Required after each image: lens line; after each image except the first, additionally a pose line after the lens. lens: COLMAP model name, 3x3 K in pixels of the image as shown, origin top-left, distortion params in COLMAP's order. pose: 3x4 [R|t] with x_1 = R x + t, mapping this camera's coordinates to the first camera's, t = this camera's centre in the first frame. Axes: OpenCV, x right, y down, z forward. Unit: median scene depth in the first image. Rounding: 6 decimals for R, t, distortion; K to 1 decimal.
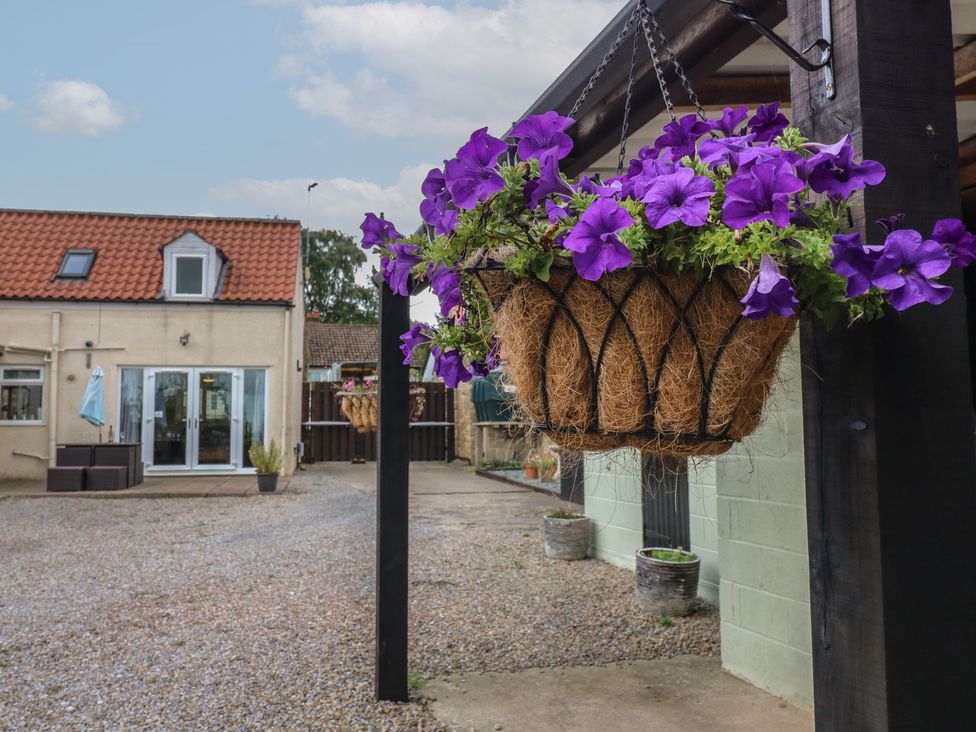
lens RADIAL K [[926.4, 0, 494.2], [0, 926.4, 355.8], [0, 0, 1]] dist [0.015963, 0.000000]
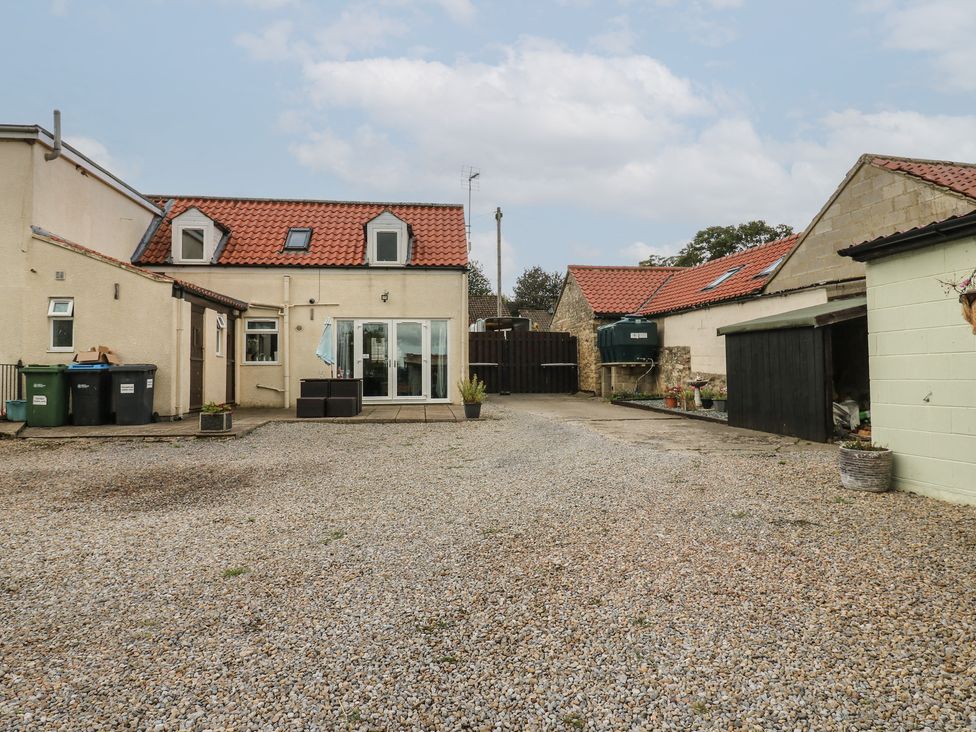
lens RADIAL K [[637.8, 0, 497.0], [0, 637.8, 355.3], [0, 0, 1]] dist [0.003735, 0.000514]
pose [[0.998277, -0.003474, -0.058573, -0.130291], [0.006598, 0.998560, 0.053236, 0.016122], [0.058304, -0.053531, 0.996863, 0.138895]]
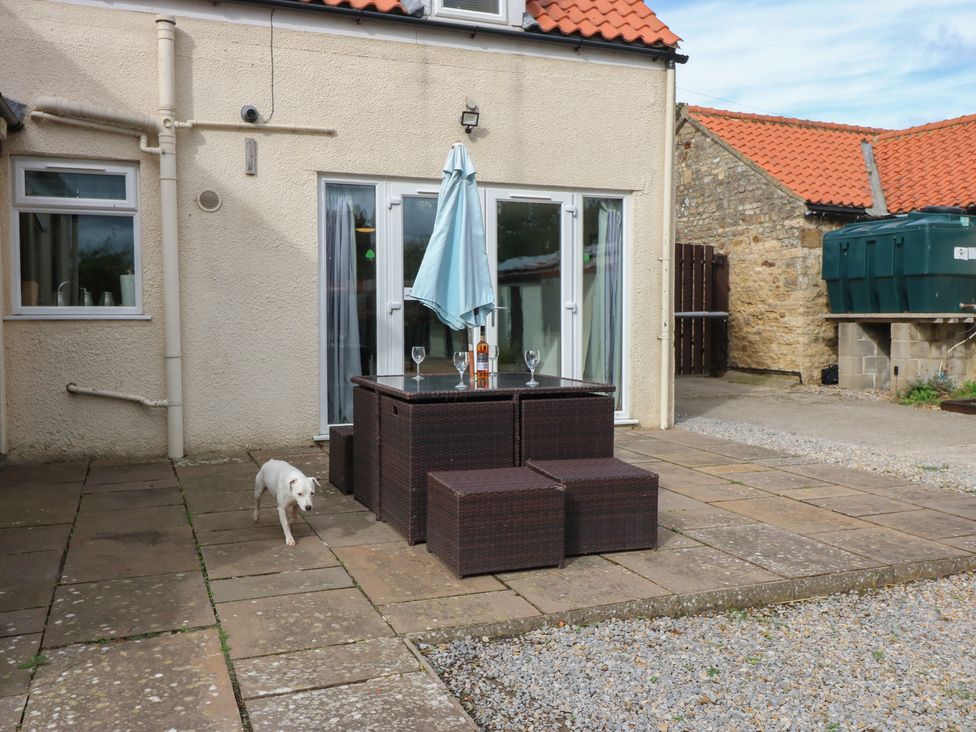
lens RADIAL K [[879.8, 0, 489.5], [0, 879.8, 362.1], [0, 0, 1]] dist [0.017544, -0.002046]
pose [[0.976343, -0.008020, 0.216077, -0.411682], [-0.021310, 0.990878, 0.133069, 0.038919], [-0.215173, -0.134526, 0.967266, 0.590906]]
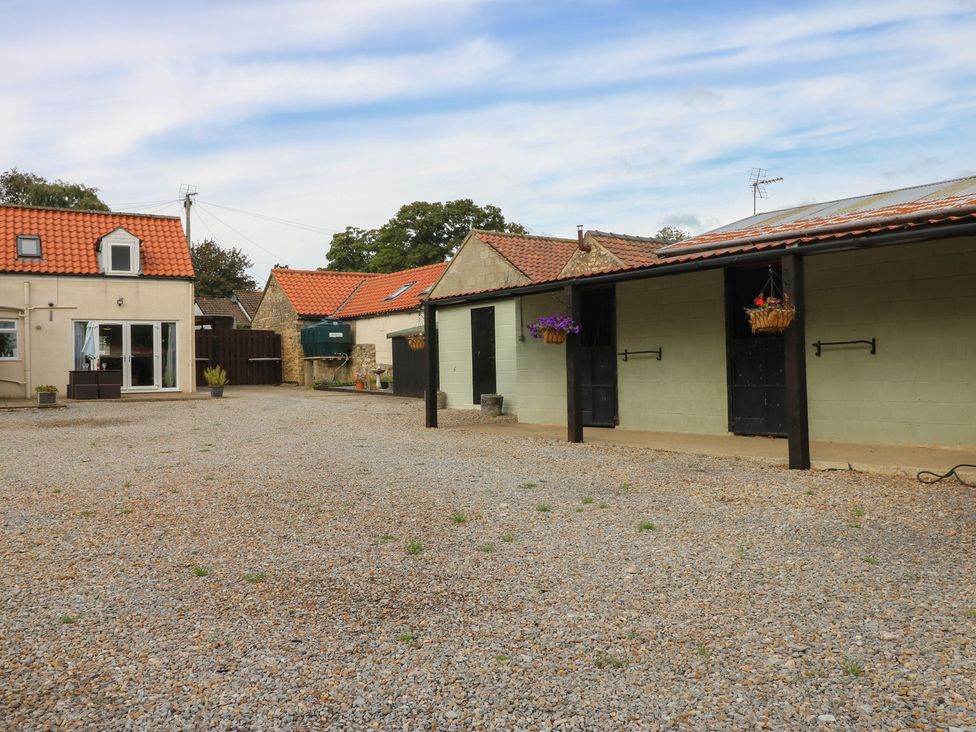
lens RADIAL K [[879.8, 0, 496.6], [0, 879.8, 356.2], [0, 0, 1]] dist [0.017544, -0.002046]
pose [[0.941556, -0.008427, 0.336752, -0.242515], [-0.012377, 0.998147, 0.059584, -0.022381], [-0.336630, -0.060270, 0.939706, -0.524864]]
